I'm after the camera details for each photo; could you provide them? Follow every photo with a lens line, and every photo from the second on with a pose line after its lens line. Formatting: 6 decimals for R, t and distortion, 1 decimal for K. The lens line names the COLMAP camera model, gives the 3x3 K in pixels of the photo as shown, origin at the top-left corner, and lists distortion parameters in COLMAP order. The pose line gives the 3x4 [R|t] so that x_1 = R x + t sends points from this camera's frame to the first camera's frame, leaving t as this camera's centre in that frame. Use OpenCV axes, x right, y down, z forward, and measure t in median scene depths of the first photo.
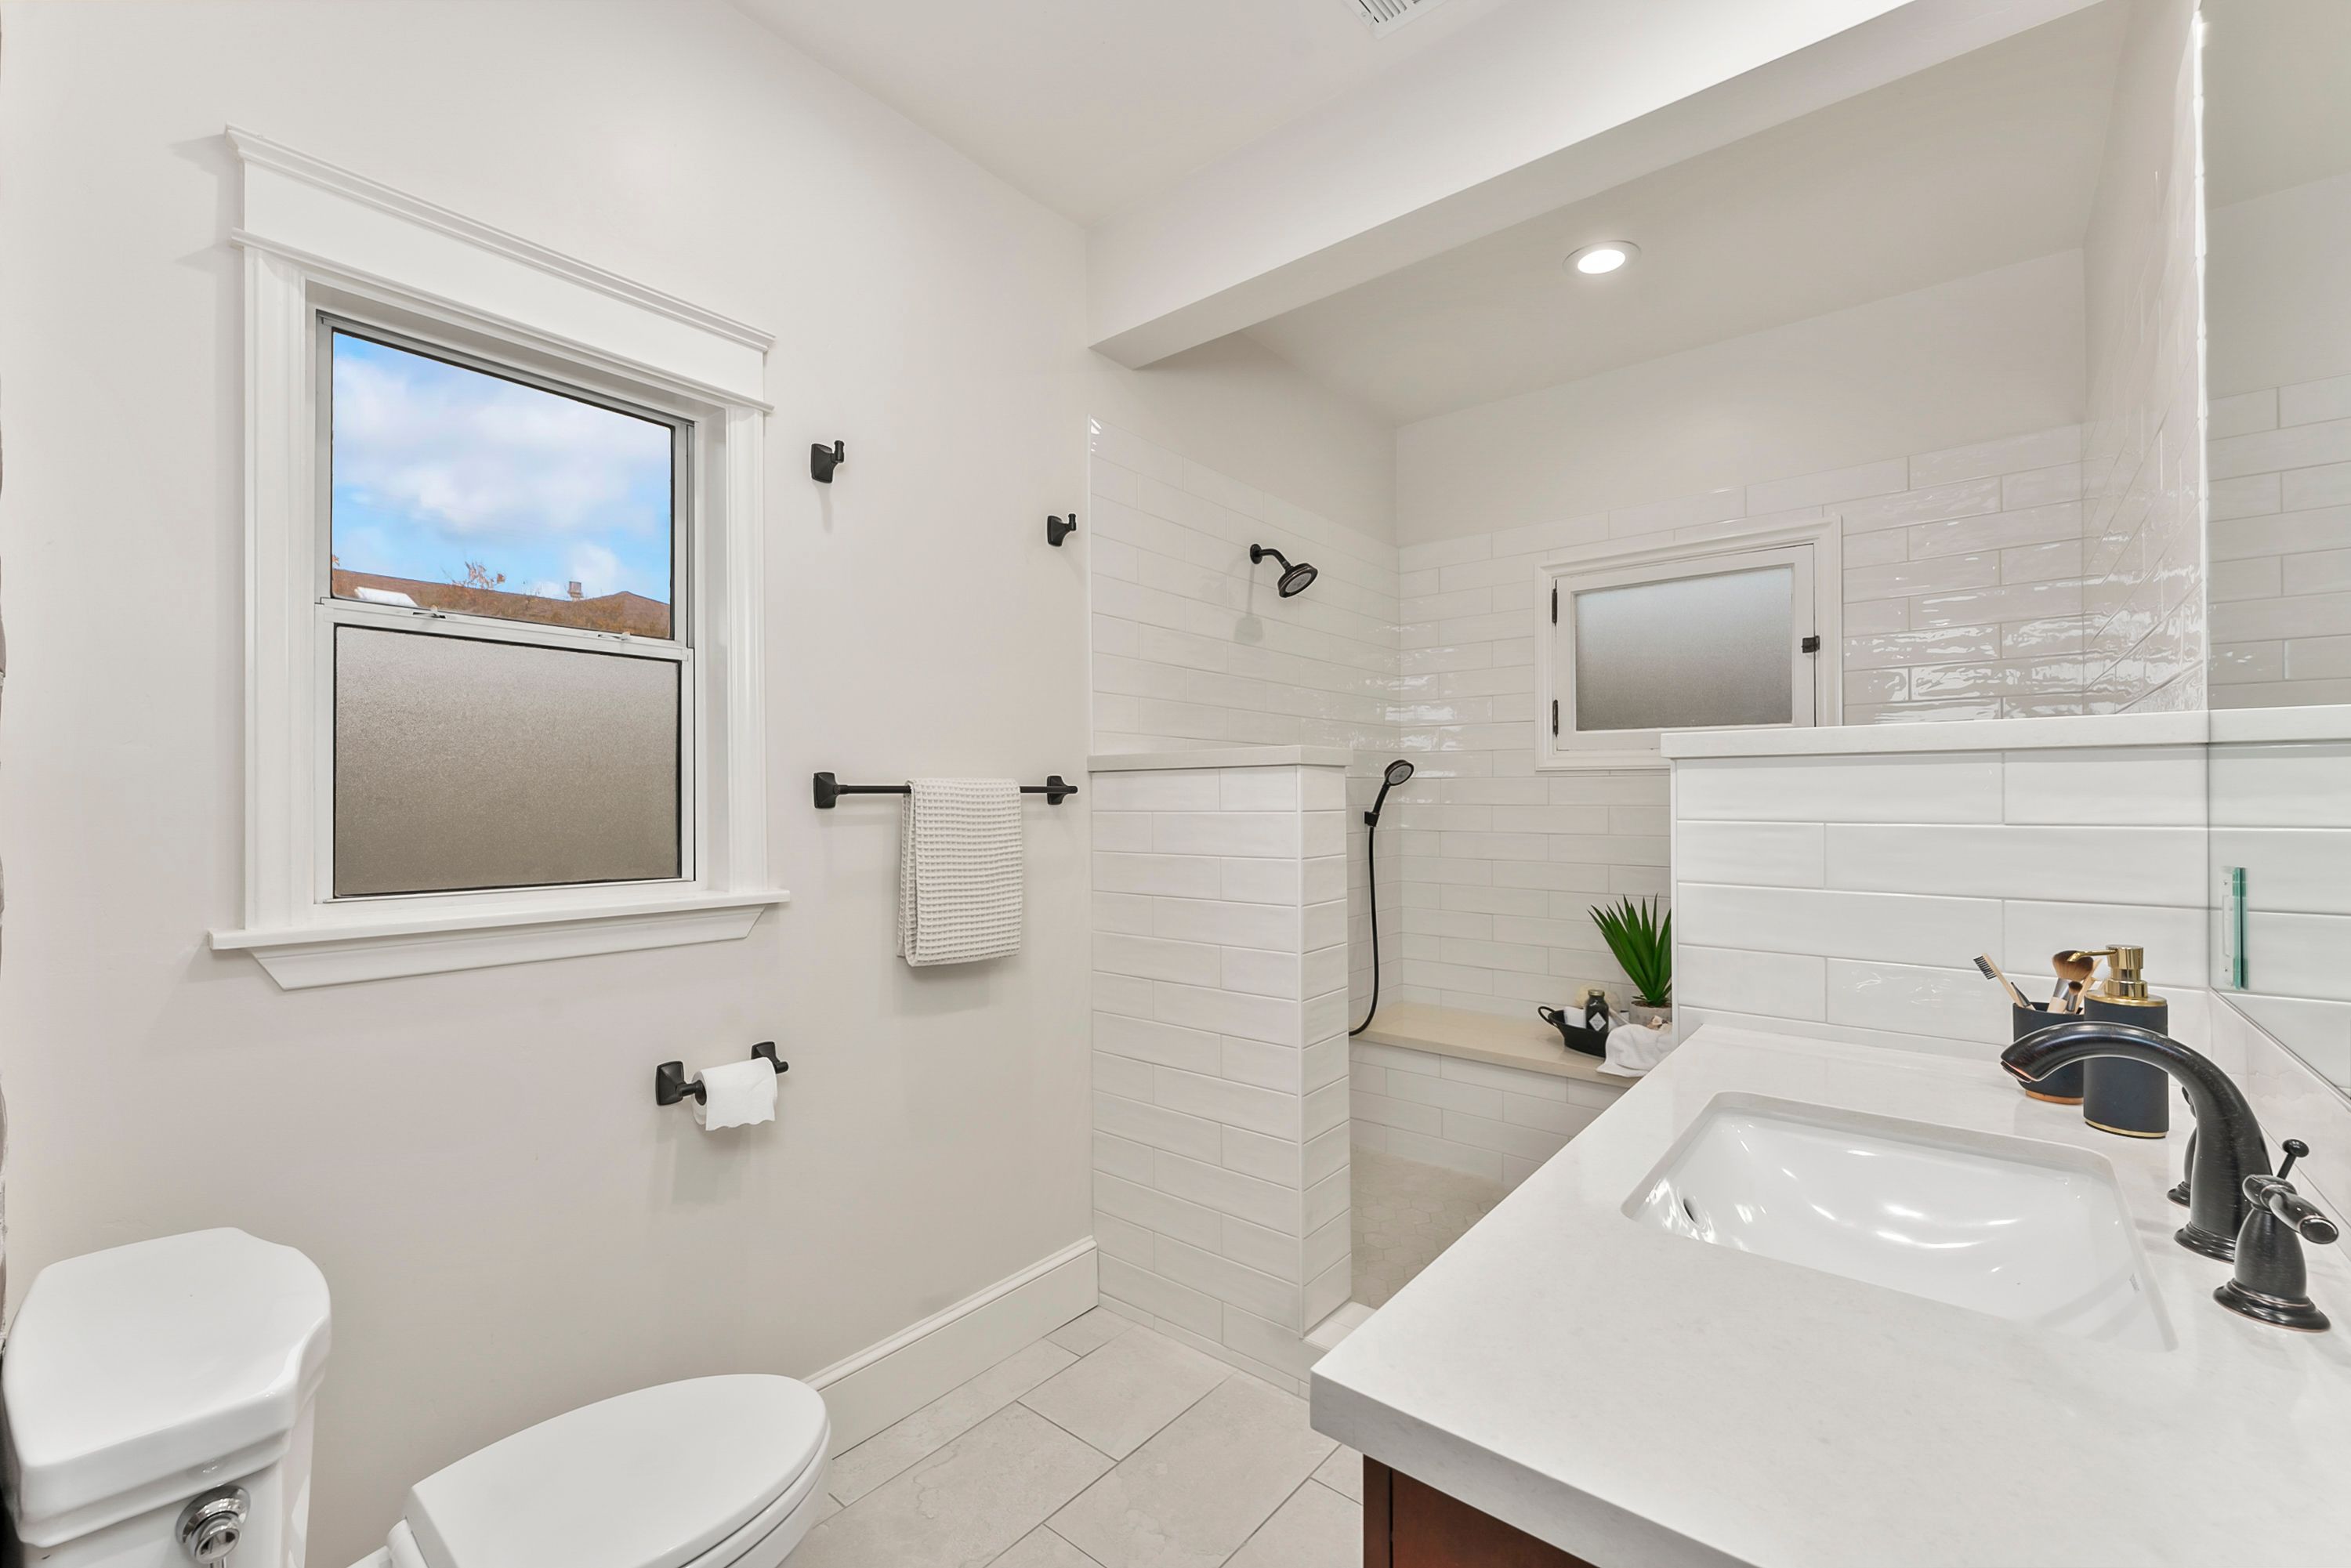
lens RADIAL K [[939.9, 0, 1185.2], [0, 939.9, 802.8], [0, 0, 1]] dist [-0.001018, -0.000282]
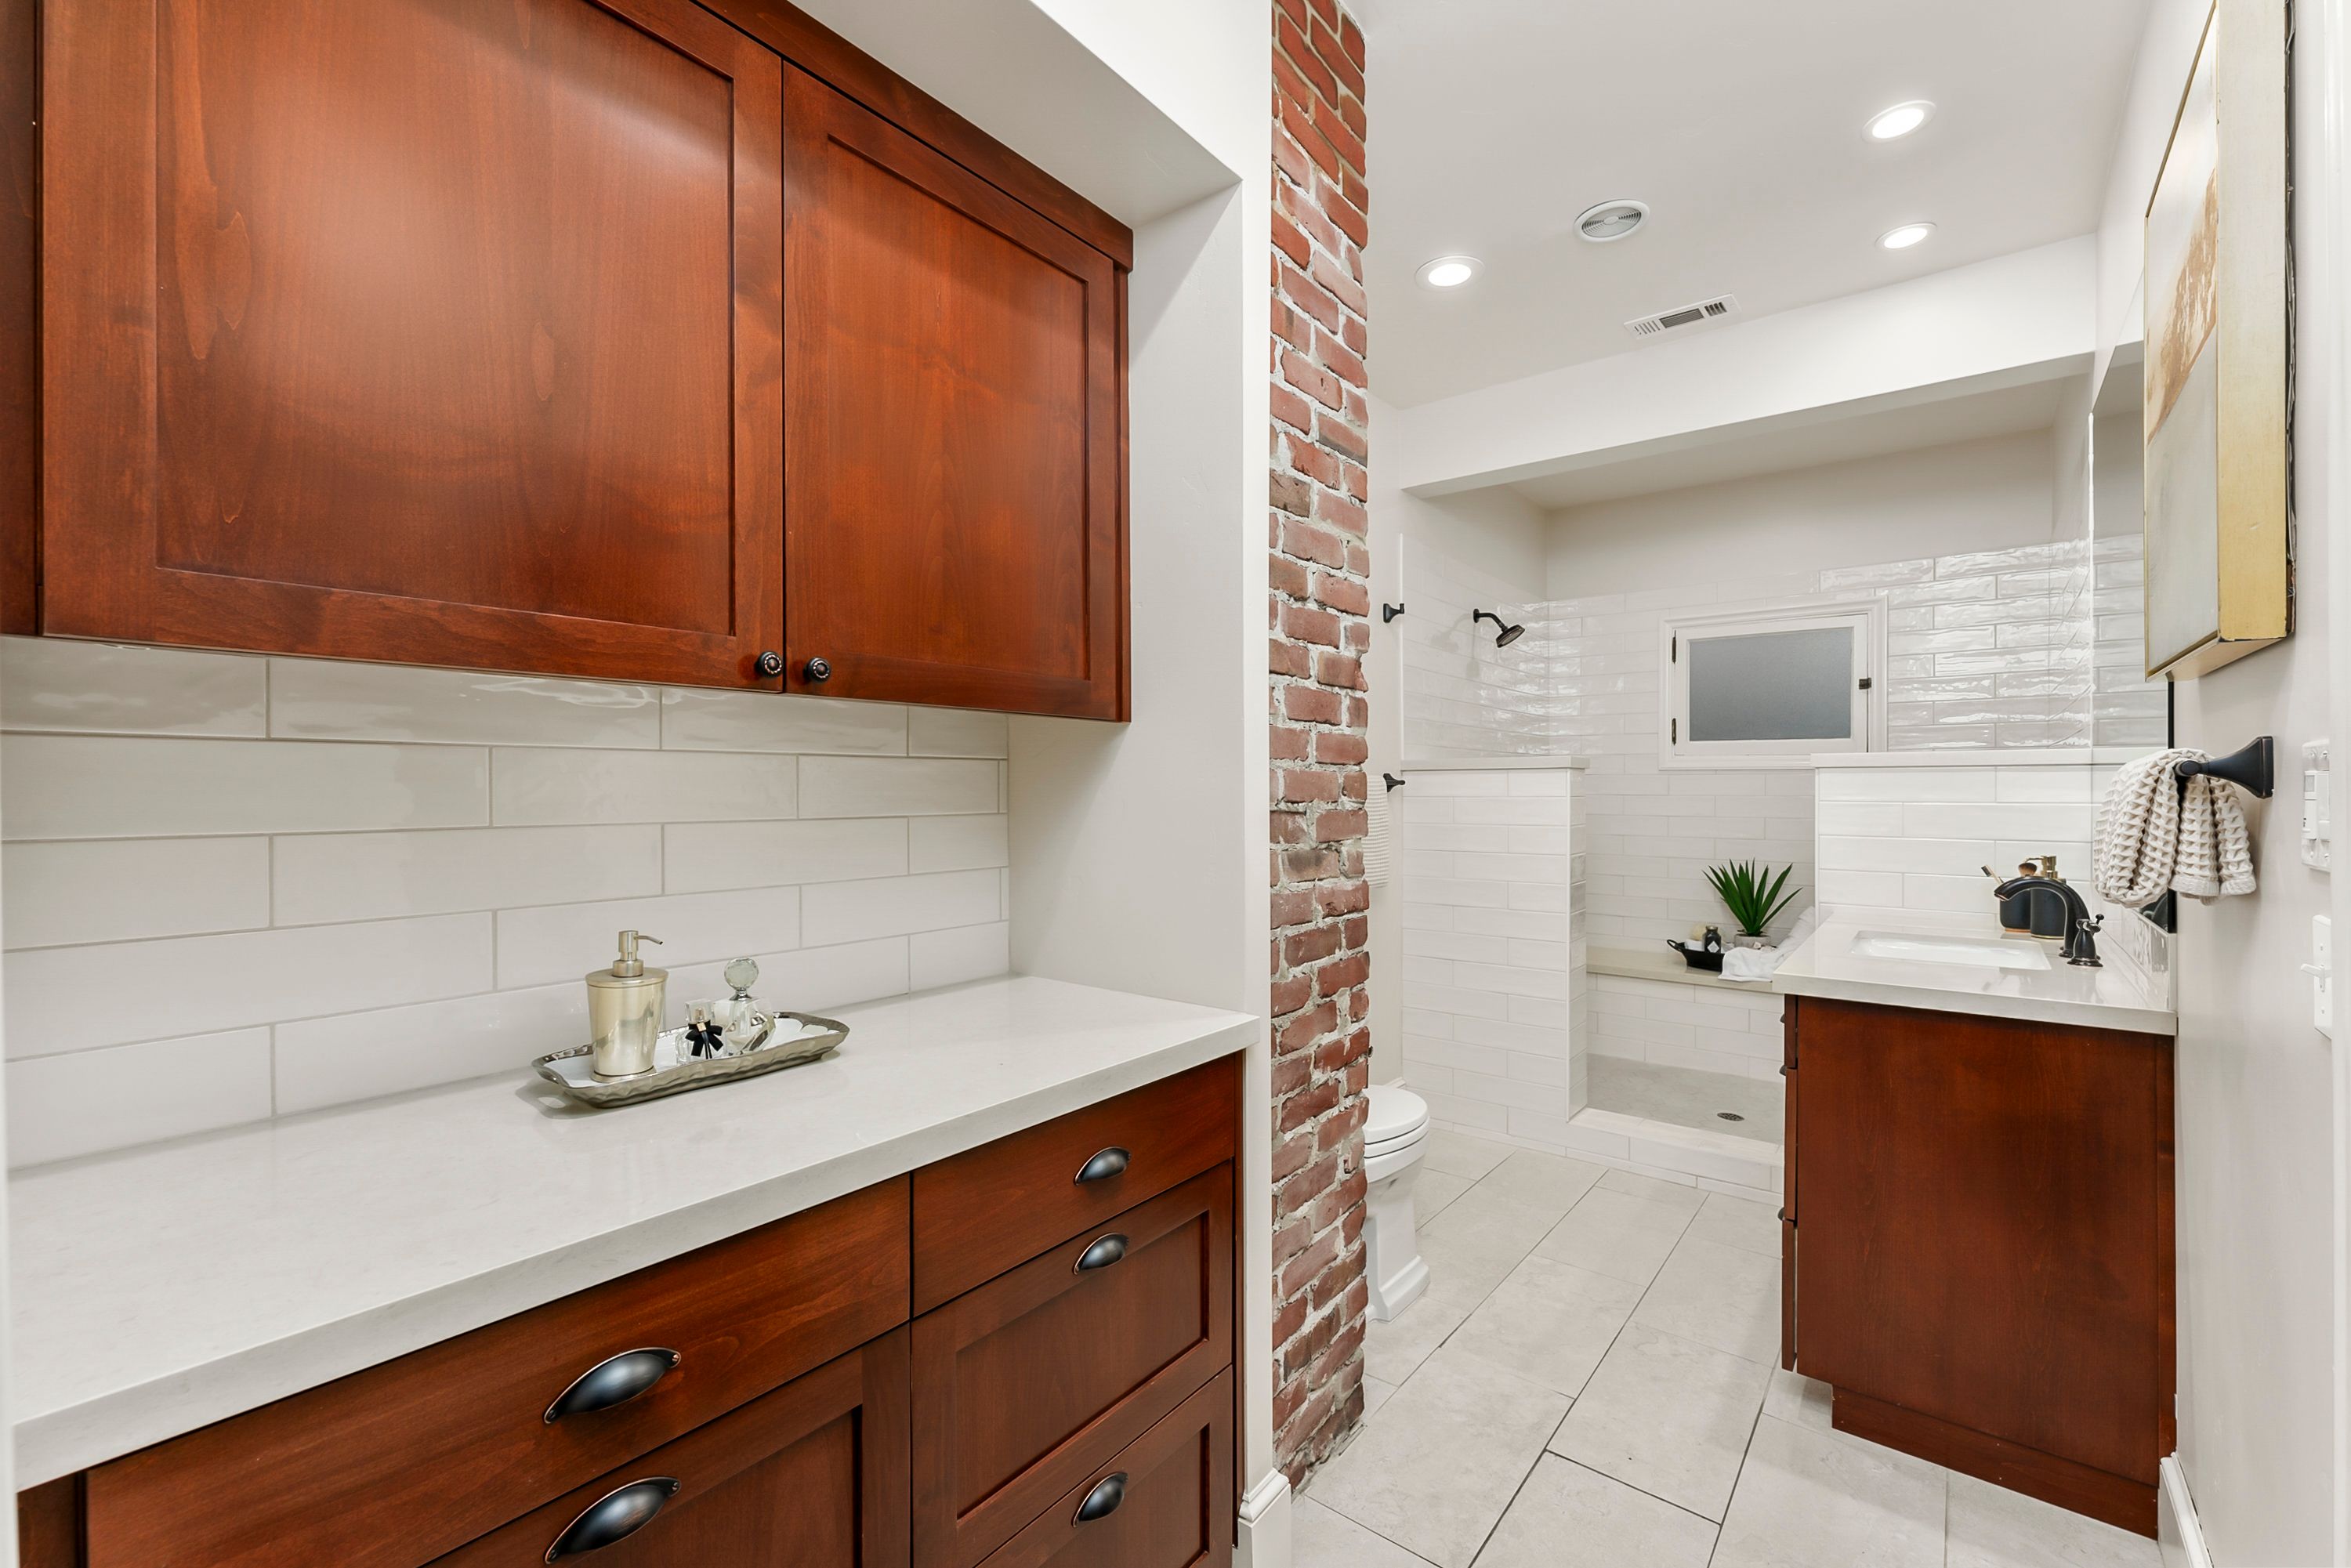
lens RADIAL K [[1005.6, 0, 1153.1], [0, 1005.6, 801.0], [0, 0, 1]] dist [0.001726, -0.001167]
pose [[0.999808, 0.003625, 0.019277, -0.449886], [-0.003731, 0.999978, 0.005439, 0.006885], [-0.019257, -0.005510, 0.999799, -0.516598]]
